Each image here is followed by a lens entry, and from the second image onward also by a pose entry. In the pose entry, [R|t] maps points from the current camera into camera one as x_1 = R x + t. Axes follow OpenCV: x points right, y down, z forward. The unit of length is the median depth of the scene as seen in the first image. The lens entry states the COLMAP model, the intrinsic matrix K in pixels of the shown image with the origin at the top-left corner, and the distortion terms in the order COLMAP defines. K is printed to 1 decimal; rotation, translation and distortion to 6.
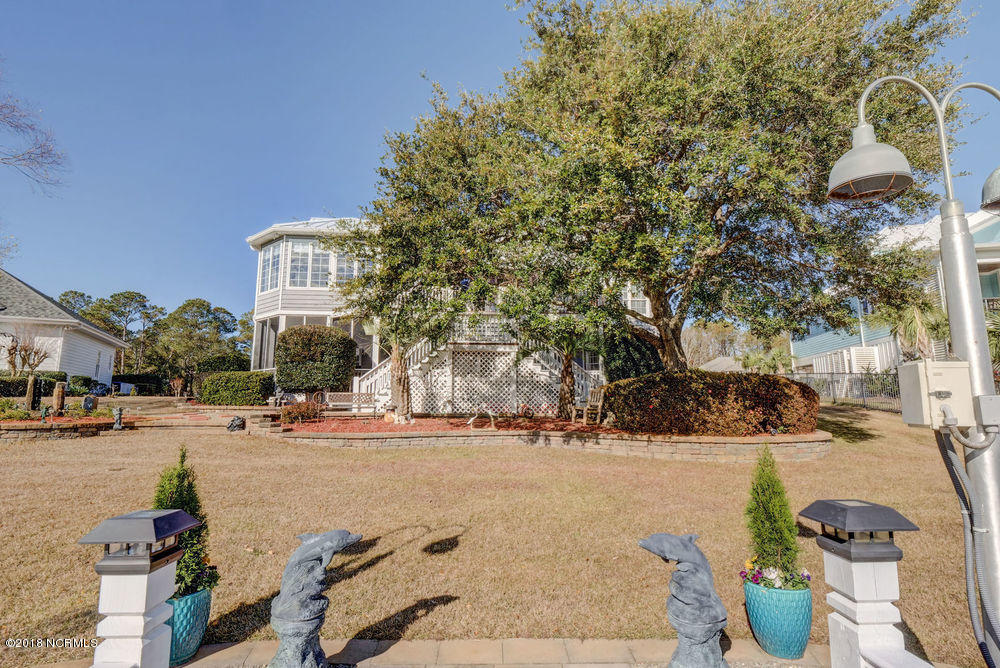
lens RADIAL K [[506.7, 0, 500.0], [0, 506.7, 335.2], [0, 0, 1]] dist [-0.012085, 0.001599]
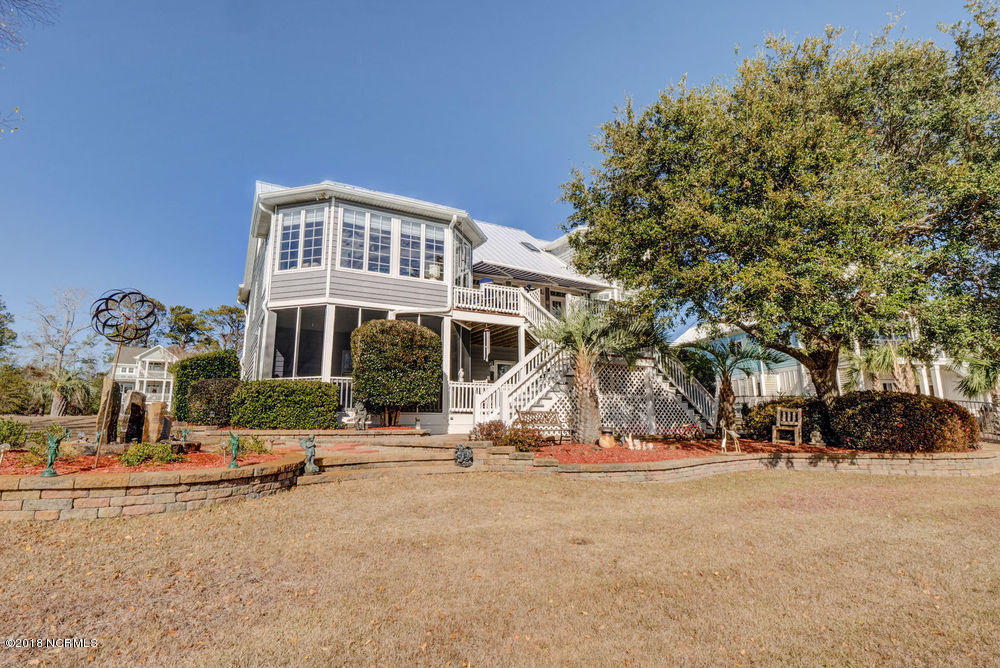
lens RADIAL K [[511.3, 0, 500.1], [0, 511.3, 332.4], [0, 0, 1]] dist [-0.016719, -0.000869]
pose [[0.911952, 0.066642, 0.404848, -0.606265], [-0.049641, 0.997394, -0.052361, 0.033196], [-0.407282, 0.027654, 0.912884, 0.273228]]
